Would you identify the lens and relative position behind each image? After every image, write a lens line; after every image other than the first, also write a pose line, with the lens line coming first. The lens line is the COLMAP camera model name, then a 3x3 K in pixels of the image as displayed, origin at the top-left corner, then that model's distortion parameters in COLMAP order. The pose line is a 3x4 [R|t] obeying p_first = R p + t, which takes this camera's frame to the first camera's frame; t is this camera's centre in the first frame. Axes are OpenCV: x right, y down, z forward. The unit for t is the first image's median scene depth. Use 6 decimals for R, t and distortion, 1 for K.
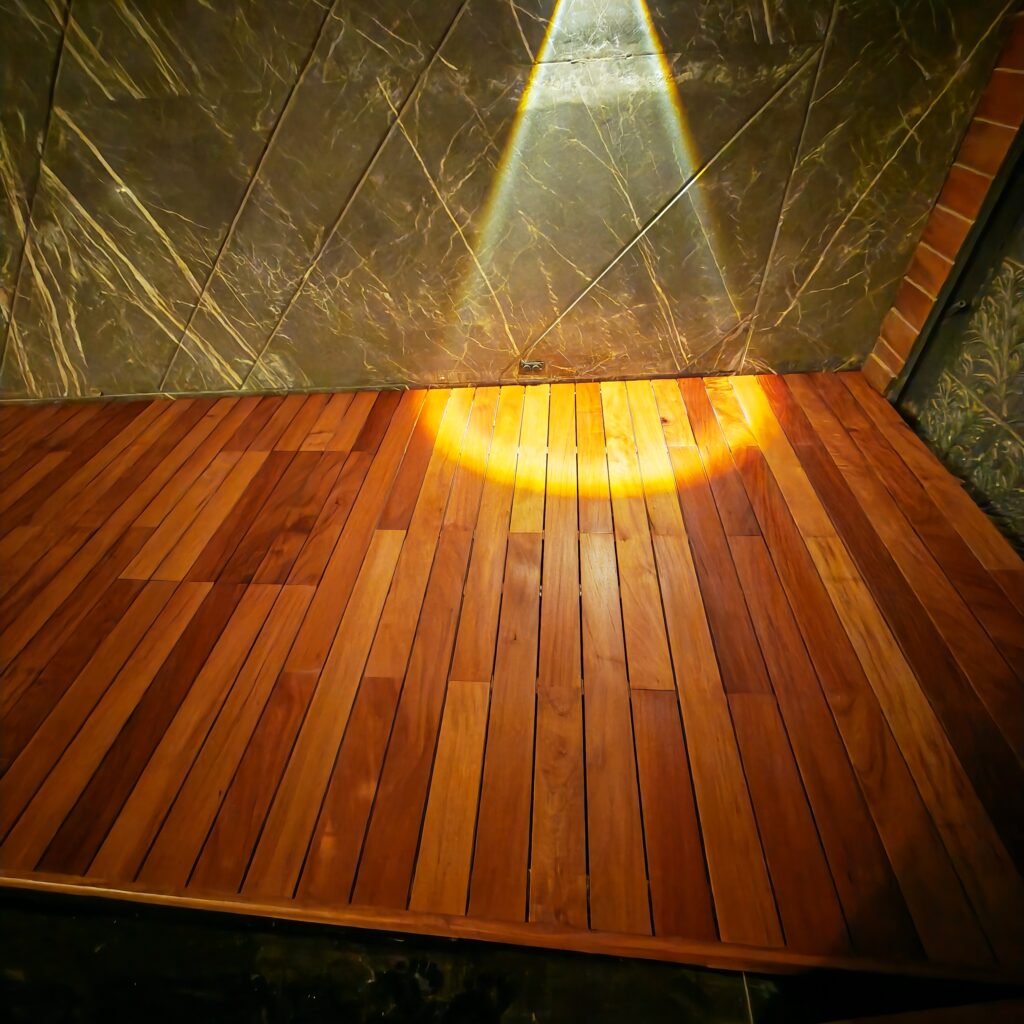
lens RADIAL K [[514.3, 0, 507.2], [0, 514.3, 509.5], [0, 0, 1]] dist [-0.001442, -0.002084]
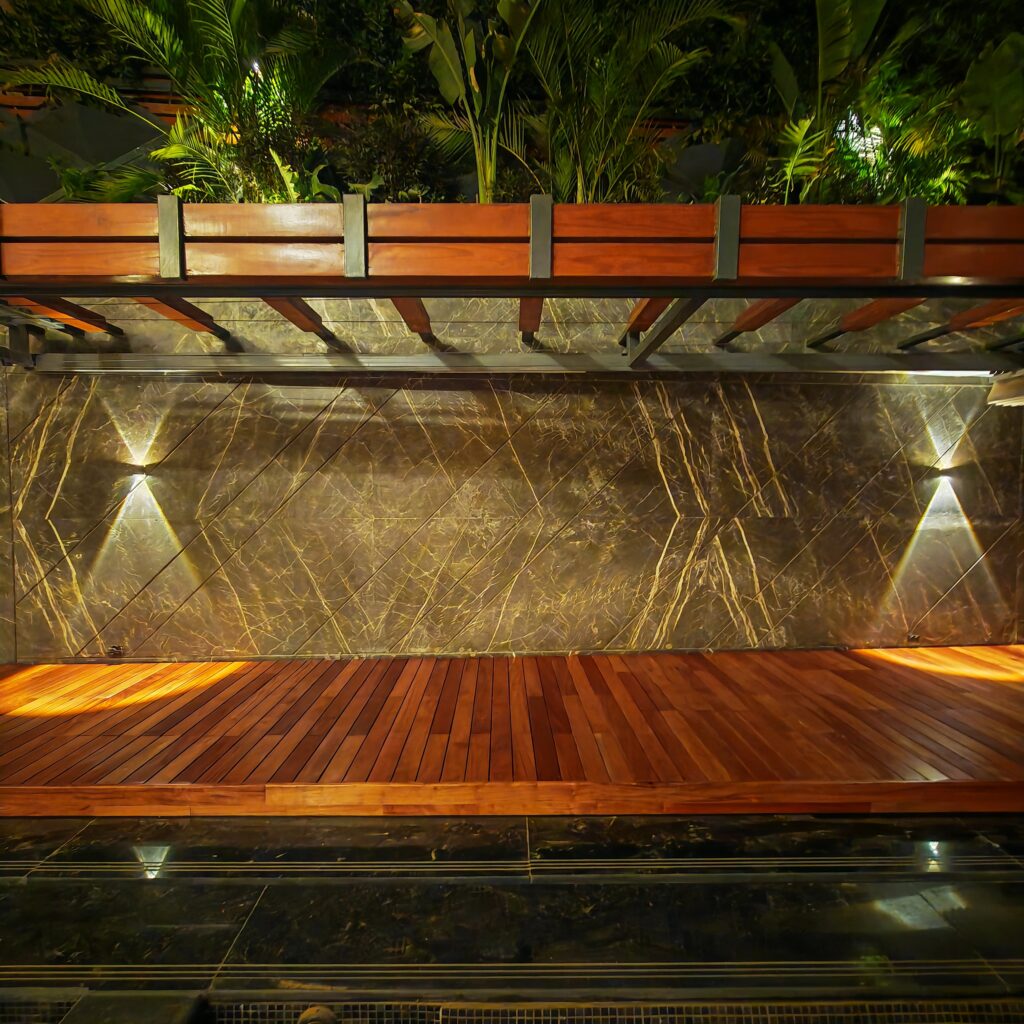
lens RADIAL K [[514.3, 0, 507.2], [0, 514.3, 509.5], [0, 0, 1]] dist [-0.001442, -0.002084]
pose [[0.993135, 0.062178, 0.099083, -1.848173], [0.017613, 0.757891, -0.652143, 0.639487], [-0.115643, 0.649411, 0.751593, -0.620897]]
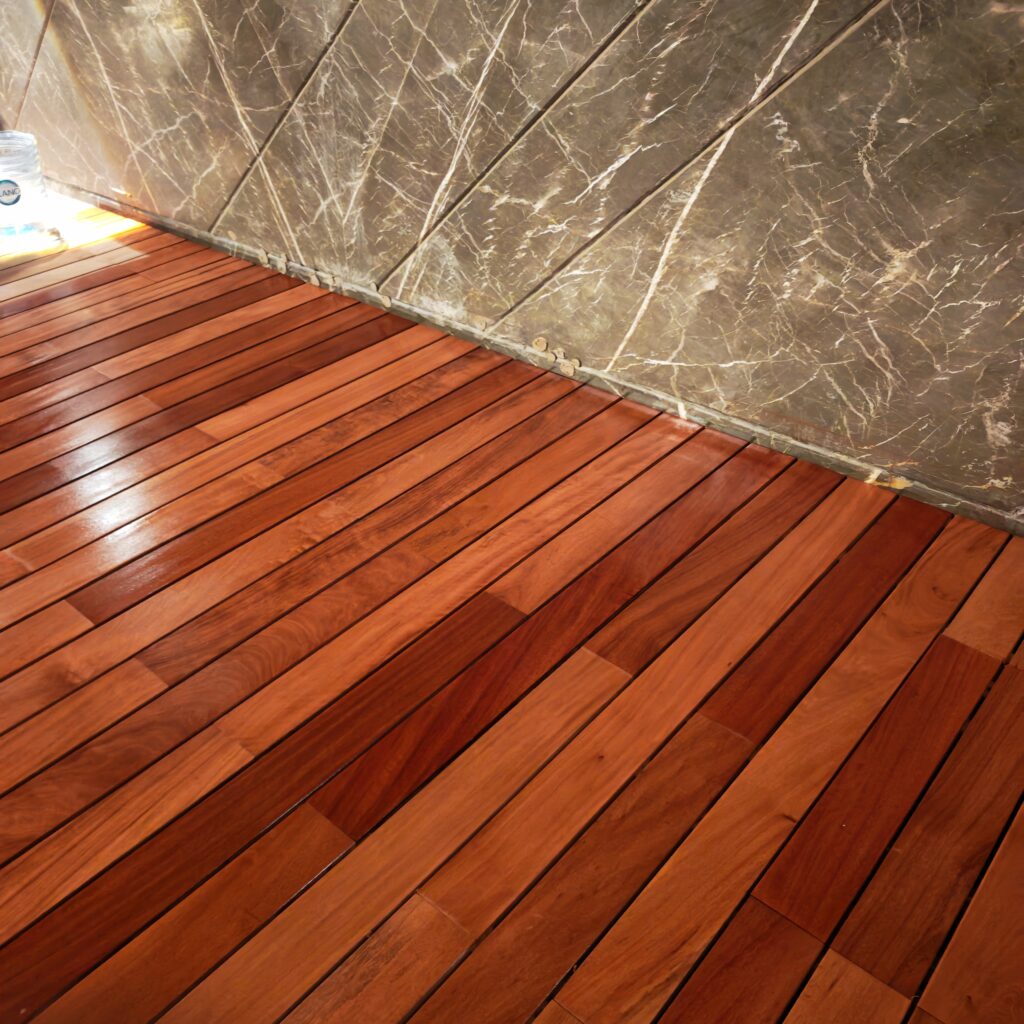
lens RADIAL K [[998.3, 0, 512.0], [0, 998.3, 512.0], [0, 0, 1]] dist [0.082294, -0.279387]
pose [[0.811445, 0.394717, -0.430993, -1.203578], [-0.439389, 0.898285, -0.004574, -0.050083], [0.385350, 0.193085, 0.902343, 0.174513]]
